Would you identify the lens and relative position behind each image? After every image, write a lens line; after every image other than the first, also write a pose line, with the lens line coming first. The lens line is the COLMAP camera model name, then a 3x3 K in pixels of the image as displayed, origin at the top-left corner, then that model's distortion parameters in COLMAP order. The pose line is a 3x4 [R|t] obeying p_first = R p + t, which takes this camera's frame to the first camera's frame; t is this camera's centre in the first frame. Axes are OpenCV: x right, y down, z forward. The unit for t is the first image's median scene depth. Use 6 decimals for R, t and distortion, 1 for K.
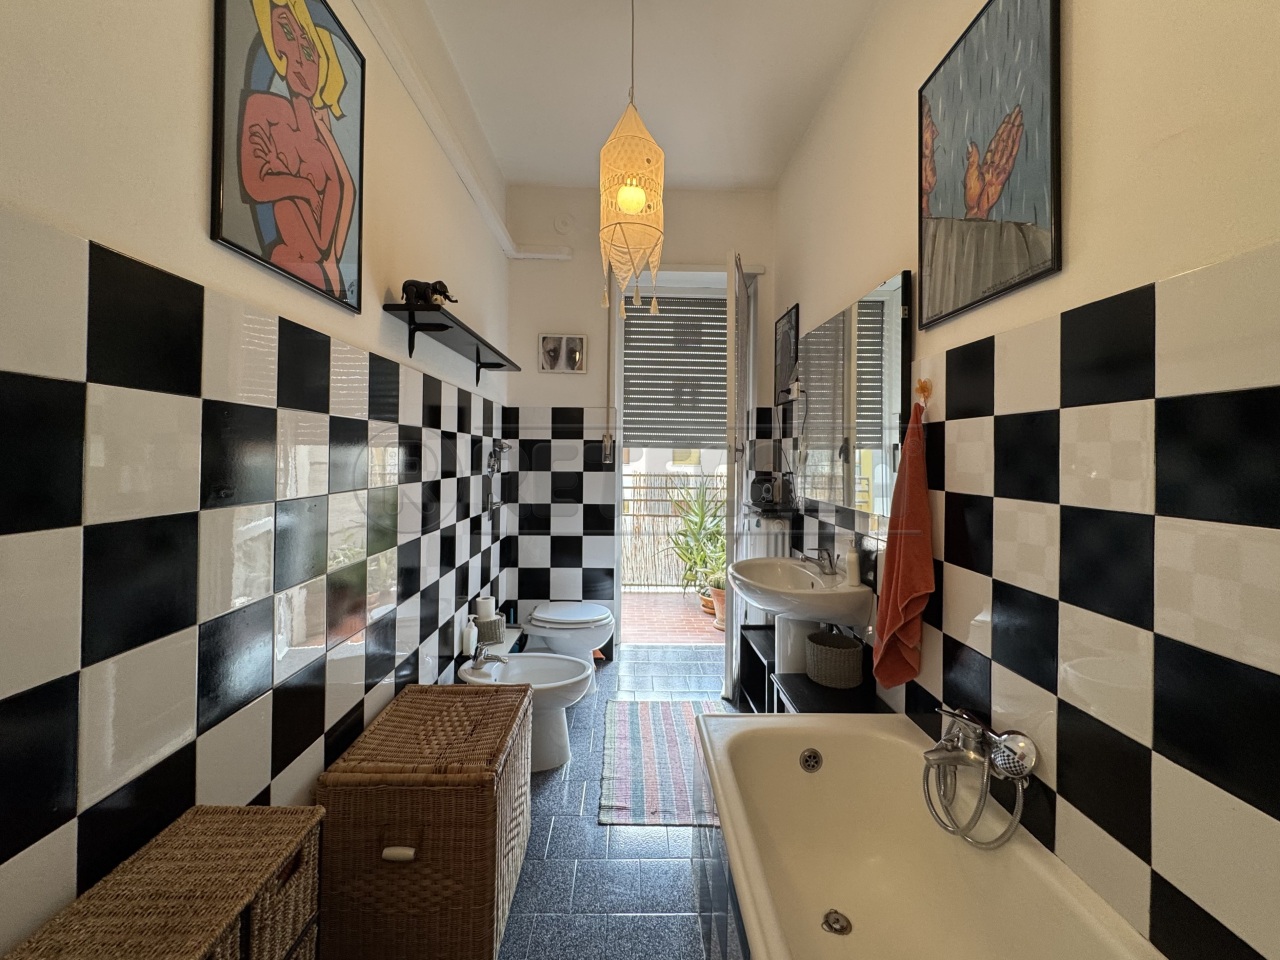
lens RADIAL K [[513.1, 0, 640.7], [0, 513.1, 479.8], [0, 0, 1]] dist [-0.001897, -0.000013]
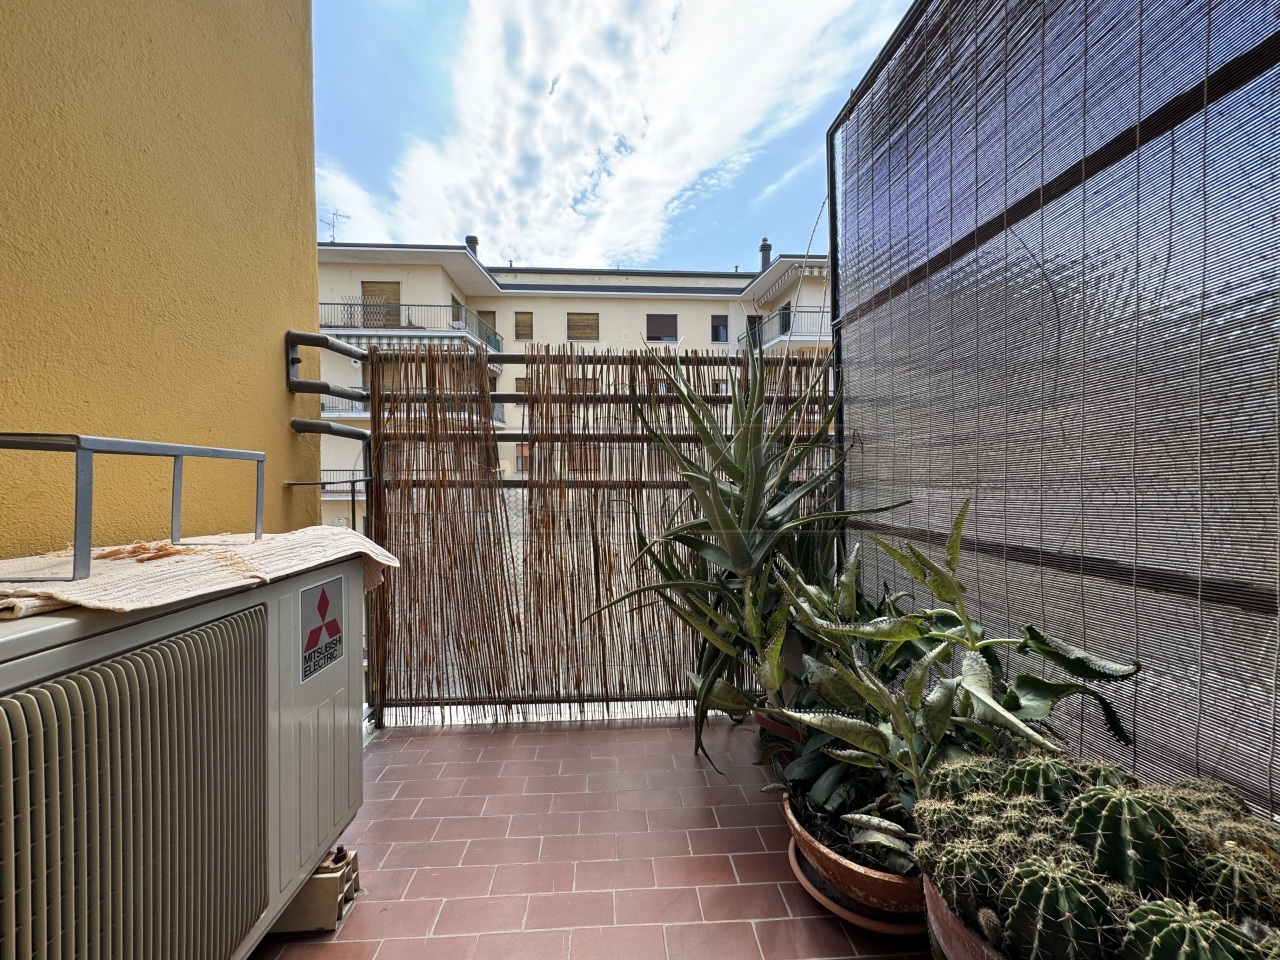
lens RADIAL K [[513.1, 0, 636.5], [0, 513.1, 479.0], [0, 0, 1]] dist [-0.001897, -0.000013]
pose [[0.998794, -0.015165, 0.046702, 0.036426], [0.015149, 0.999885, 0.000682, 0.067538], [-0.046707, 0.000026, 0.998909, 0.679292]]
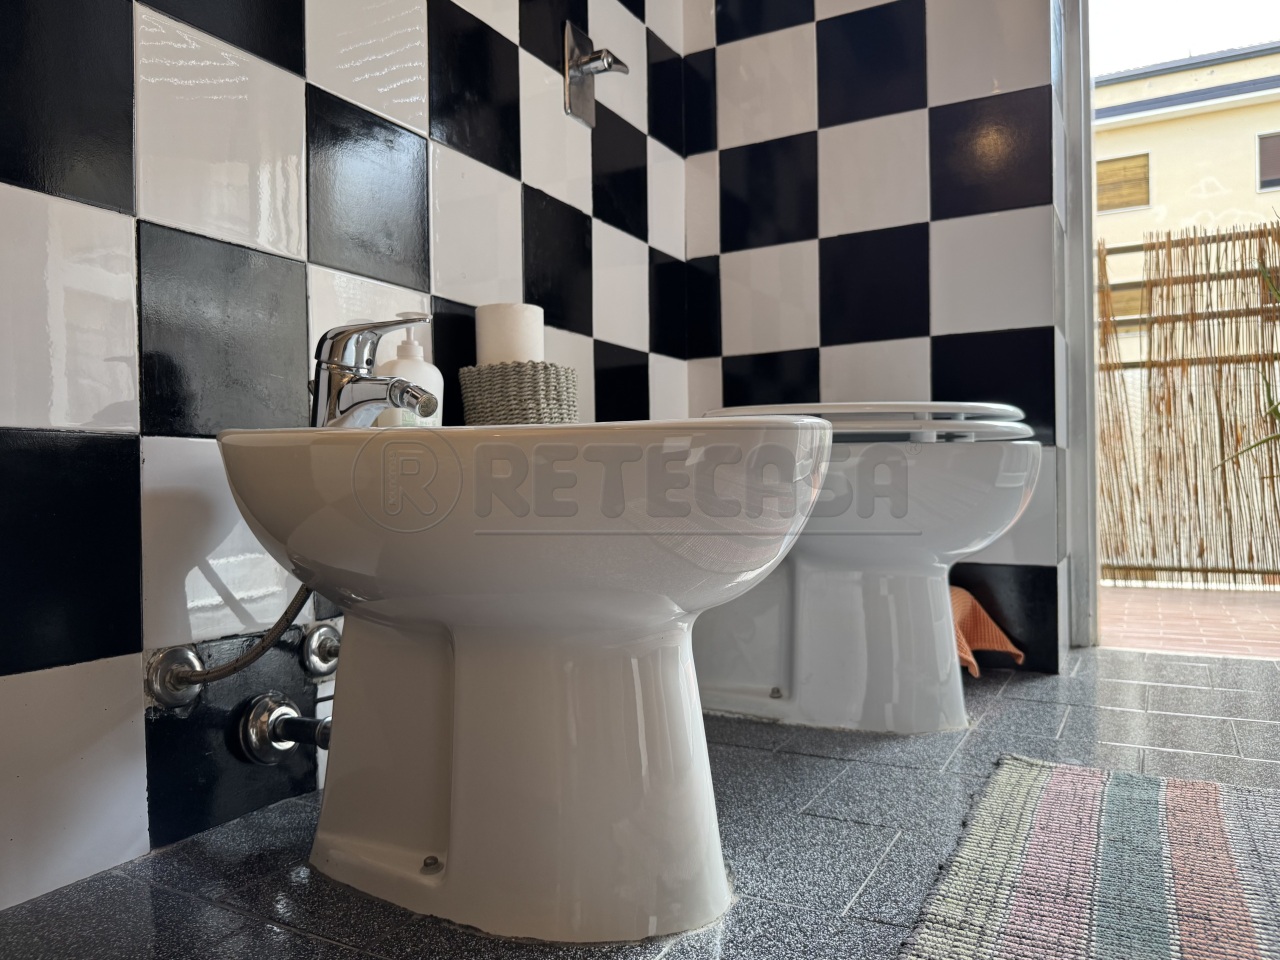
lens RADIAL K [[944.5, 0, 653.2], [0, 944.5, 502.8], [0, 0, 1]] dist [0.002322, -0.008816]
pose [[0.873912, -0.019340, -0.485700, 0.000081], [0.021352, 0.999771, -0.001391, 0.156304], [0.485615, -0.009155, 0.874125, 0.289739]]
